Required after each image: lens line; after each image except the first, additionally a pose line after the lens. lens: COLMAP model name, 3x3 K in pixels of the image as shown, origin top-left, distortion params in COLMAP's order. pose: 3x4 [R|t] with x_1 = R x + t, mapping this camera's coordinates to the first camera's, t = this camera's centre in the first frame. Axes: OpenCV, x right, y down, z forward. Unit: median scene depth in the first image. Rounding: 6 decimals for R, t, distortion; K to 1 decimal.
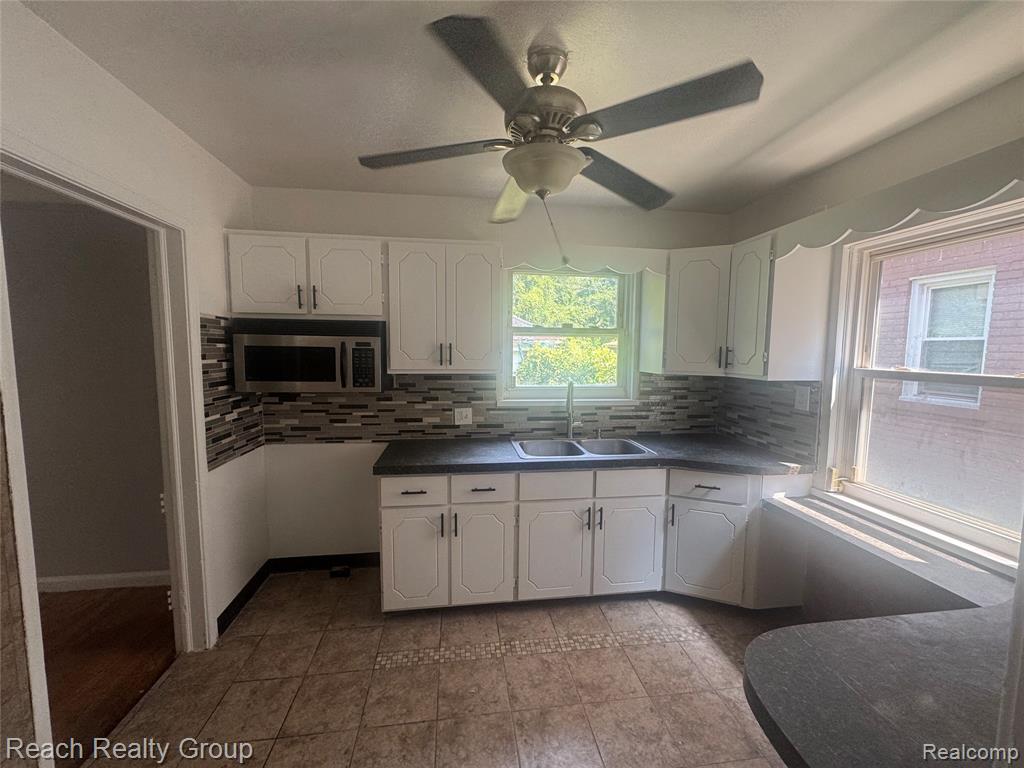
lens RADIAL K [[410.4, 0, 512.0], [0, 410.4, 384.0], [0, 0, 1]] dist [-0.000304, -0.000116]
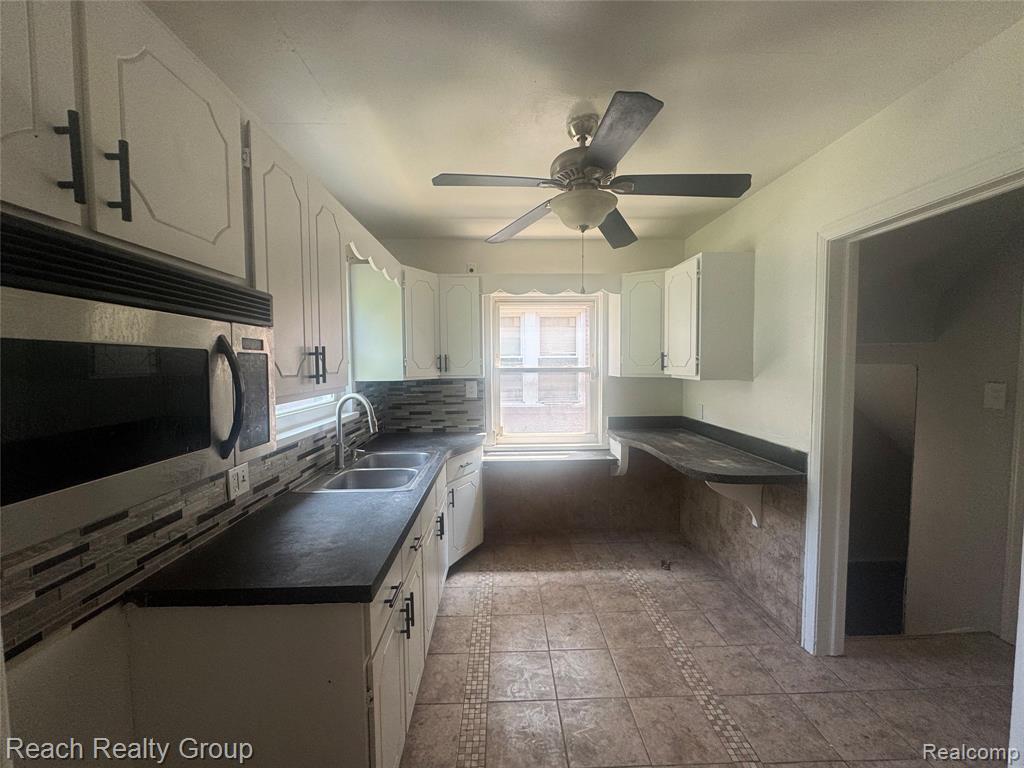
lens RADIAL K [[410.4, 0, 512.0], [0, 410.4, 384.0], [0, 0, 1]] dist [-0.000304, -0.000116]
pose [[0.108472, -0.067092, 0.991833, -0.725182], [0.099410, 0.993451, 0.056330, -0.051729], [-0.989117, 0.092488, 0.114431, 0.670281]]
